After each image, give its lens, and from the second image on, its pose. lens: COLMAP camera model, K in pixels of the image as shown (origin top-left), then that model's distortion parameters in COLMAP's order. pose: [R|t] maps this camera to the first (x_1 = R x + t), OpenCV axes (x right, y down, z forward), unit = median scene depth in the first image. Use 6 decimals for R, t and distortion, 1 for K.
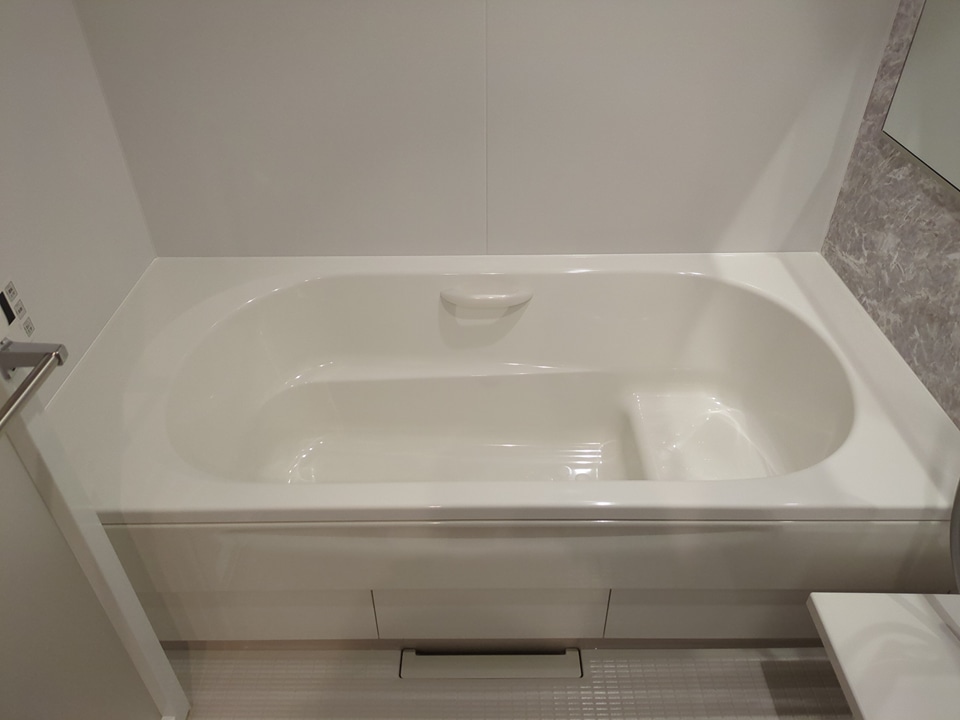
lens RADIAL K [[710.9, 0, 474.8], [0, 710.9, 362.9], [0, 0, 1]] dist [0.027459, -0.010006]
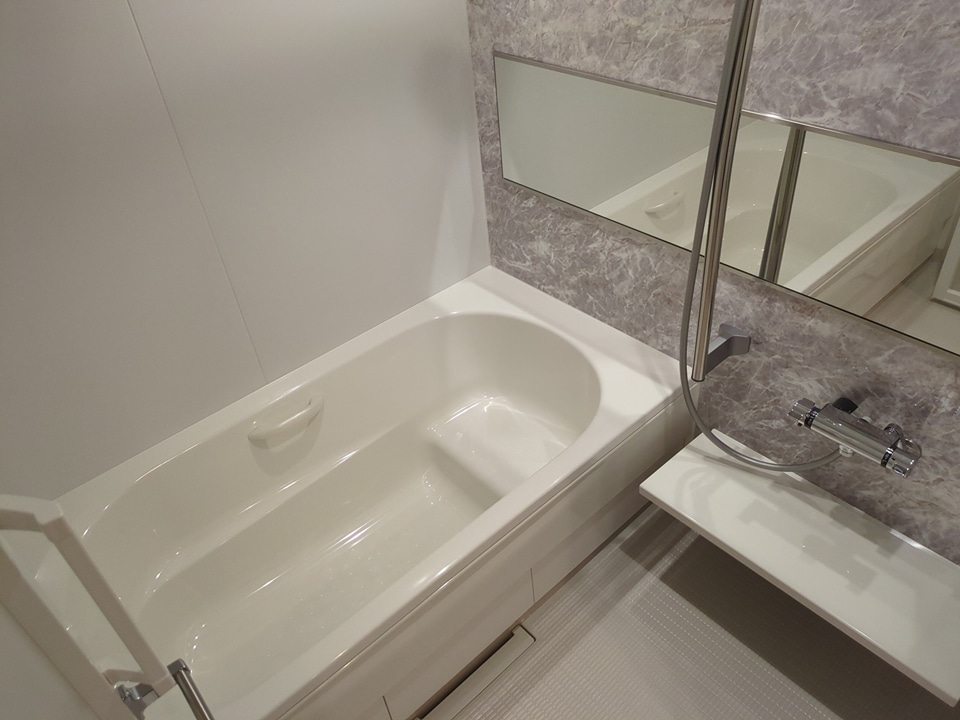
lens RADIAL K [[710.9, 0, 485.3], [0, 710.9, 352.4], [0, 0, 1]] dist [0.027459, -0.010006]
pose [[0.738913, -0.451982, 0.499720, -0.314325], [0.465478, 0.878638, 0.106421, -0.187560], [-0.487173, 0.153973, 0.859625, -0.135976]]
